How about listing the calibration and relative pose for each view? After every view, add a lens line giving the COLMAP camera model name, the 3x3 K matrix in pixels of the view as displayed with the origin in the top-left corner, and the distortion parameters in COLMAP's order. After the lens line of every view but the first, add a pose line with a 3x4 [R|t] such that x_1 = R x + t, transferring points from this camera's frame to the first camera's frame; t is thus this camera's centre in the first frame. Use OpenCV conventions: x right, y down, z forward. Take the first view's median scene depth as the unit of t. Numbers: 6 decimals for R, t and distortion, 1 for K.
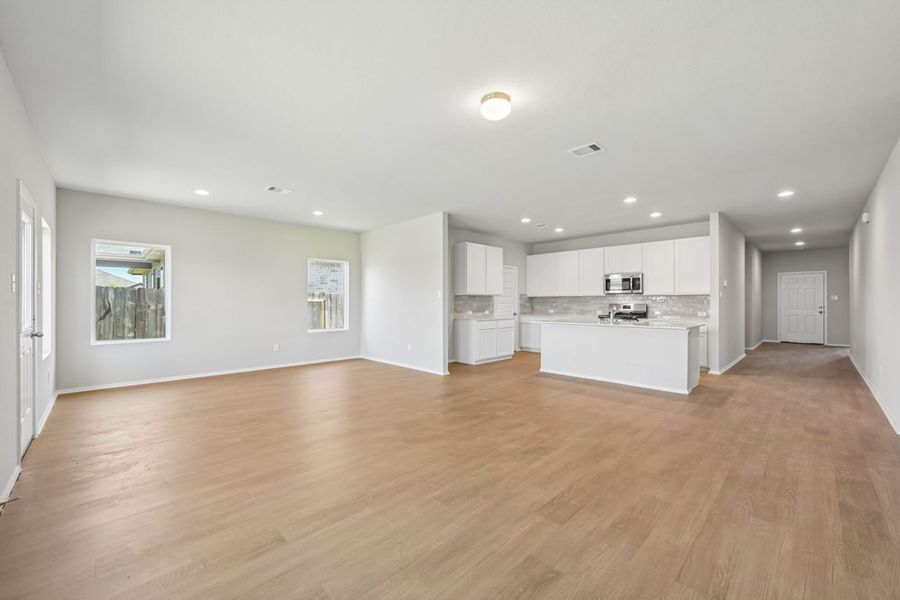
lens RADIAL K [[356.7, 0, 452.7], [0, 356.7, 303.3], [0, 0, 1]] dist [0.009266, 0.000866]
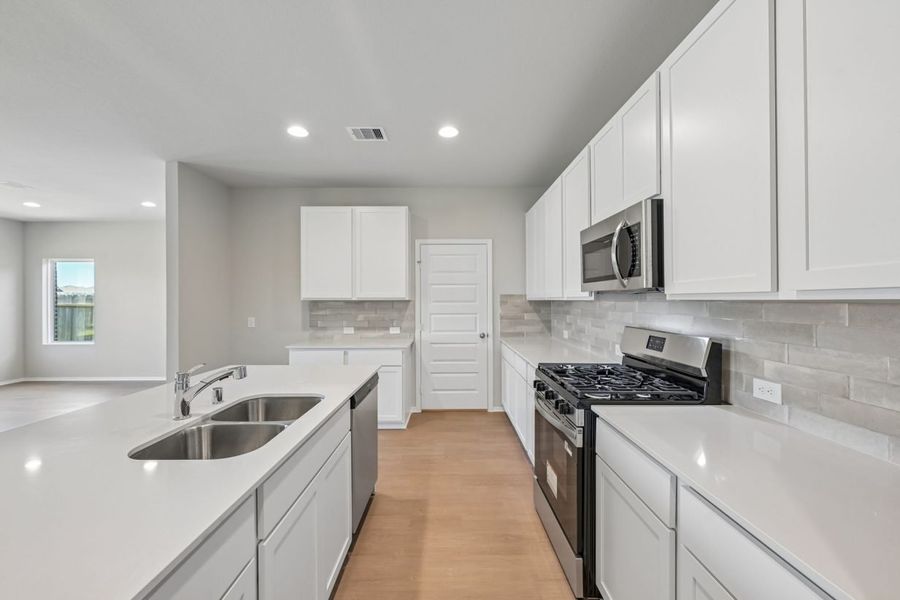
lens RADIAL K [[356.7, 0, 448.9], [0, 356.7, 301.7], [0, 0, 1]] dist [0.009266, 0.000866]
pose [[0.717929, 0.000242, -0.696117, 0.527037], [0.001364, 0.999998, 0.001754, -0.019416], [0.696115, -0.002209, 0.717927, 0.667356]]
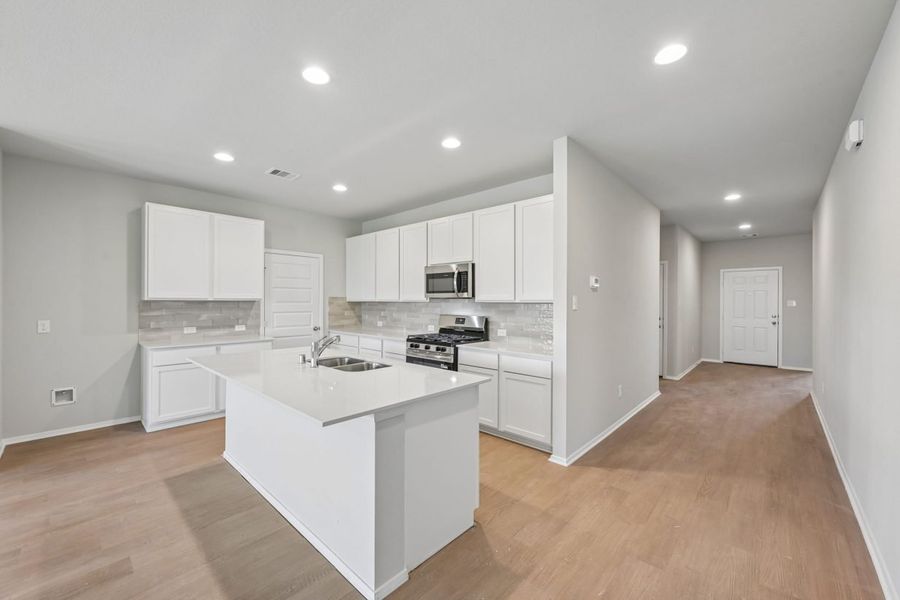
lens RADIAL K [[356.7, 0, 448.1], [0, 356.7, 303.2], [0, 0, 1]] dist [0.009266, 0.000866]
pose [[0.998853, 0.003743, 0.047735, 0.412597], [-0.003871, 0.999989, 0.002585, -0.019448], [-0.047725, -0.002767, 0.998857, 0.383605]]
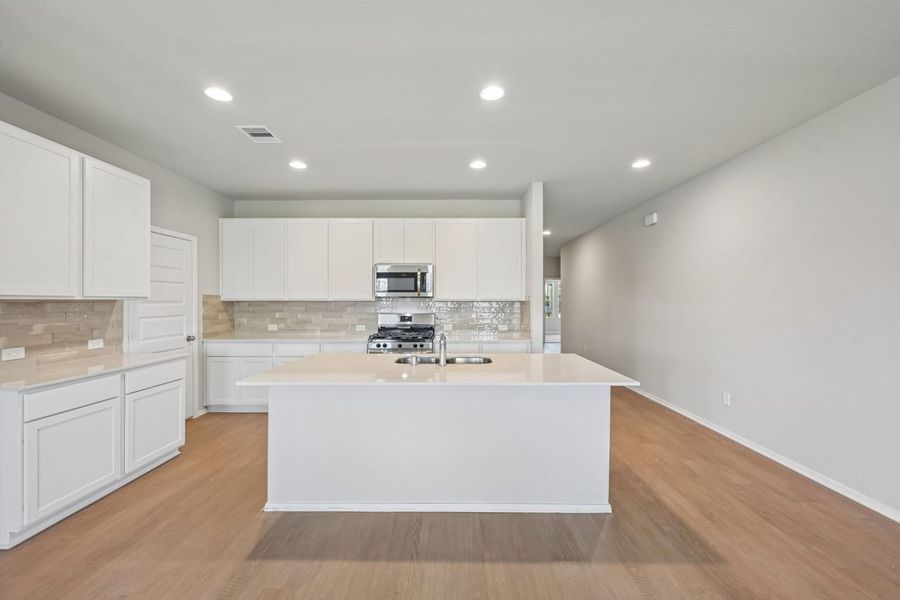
lens RADIAL K [[356.7, 0, 446.6], [0, 356.7, 301.8], [0, 0, 1]] dist [0.009266, 0.000866]
pose [[0.708732, -0.001486, 0.705477, 0.089819], [0.001703, 0.999998, 0.000395, -0.018514], [-0.705476, 0.000922, 0.708733, 0.476585]]
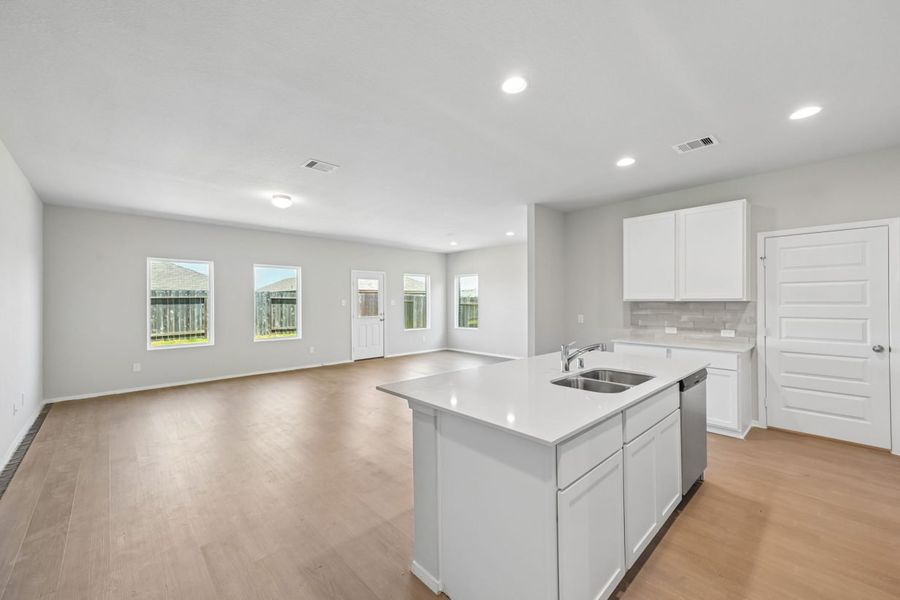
lens RADIAL K [[356.7, 0, 446.2], [0, 356.7, 299.8], [0, 0, 1]] dist [0.009266, 0.000866]
pose [[-0.019829, -0.004652, -0.999793, 0.606709], [-0.000240, 0.999989, -0.004648, -0.020183], [0.999803, 0.000147, -0.019830, 0.610711]]
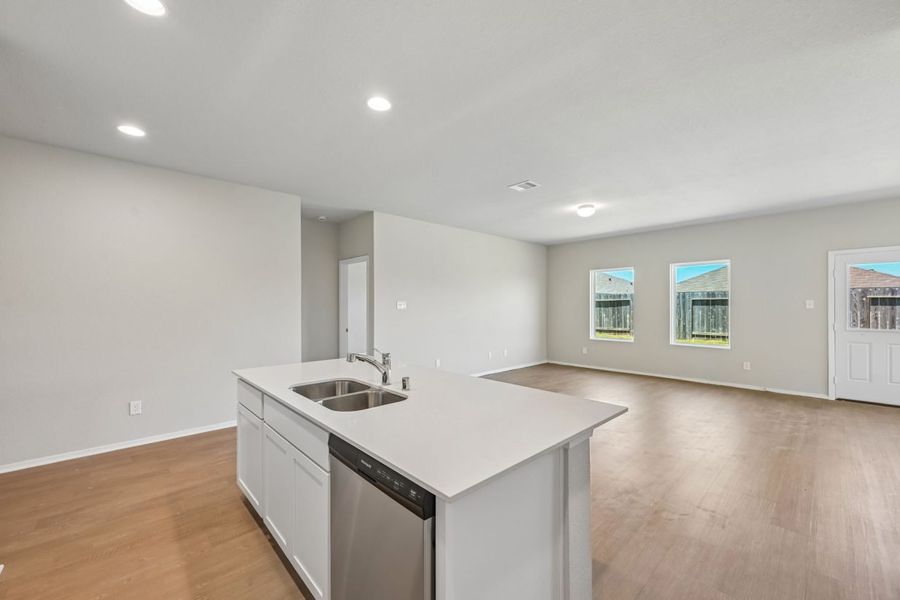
lens RADIAL K [[356.7, 0, 457.9], [0, 356.7, 304.5], [0, 0, 1]] dist [0.009266, 0.000866]
pose [[-0.999955, 0.003791, 0.008740, 0.256756], [0.003819, 0.999988, 0.003172, -0.020867], [-0.008728, 0.003205, -0.999957, 0.964978]]
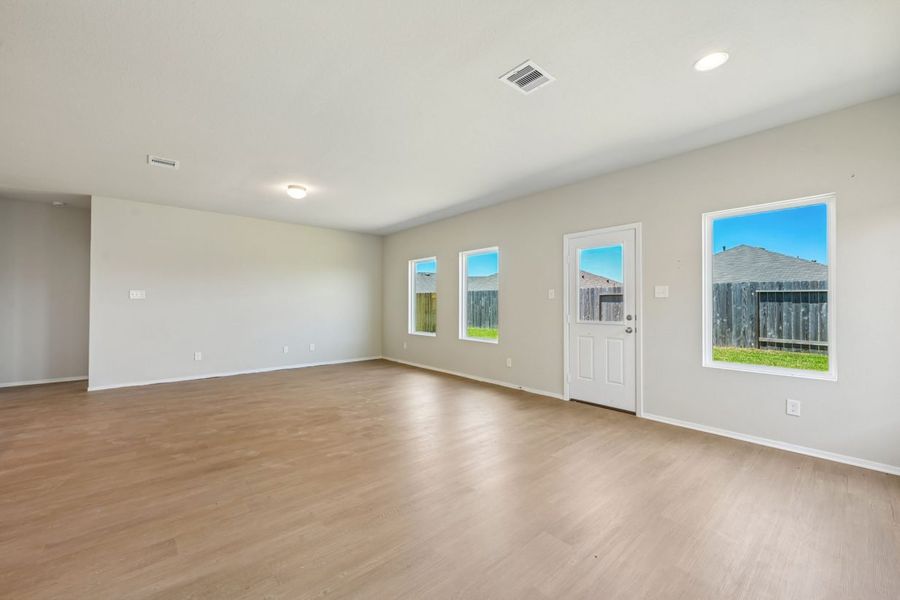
lens RADIAL K [[356.7, 0, 449.5], [0, 356.7, 301.7], [0, 0, 1]] dist [0.009266, 0.000866]
pose [[-0.998300, -0.000655, 0.058273, -0.242361], [-0.000767, 0.999998, -0.001901, -0.003249], [-0.058272, -0.001942, -0.998299, 0.899194]]
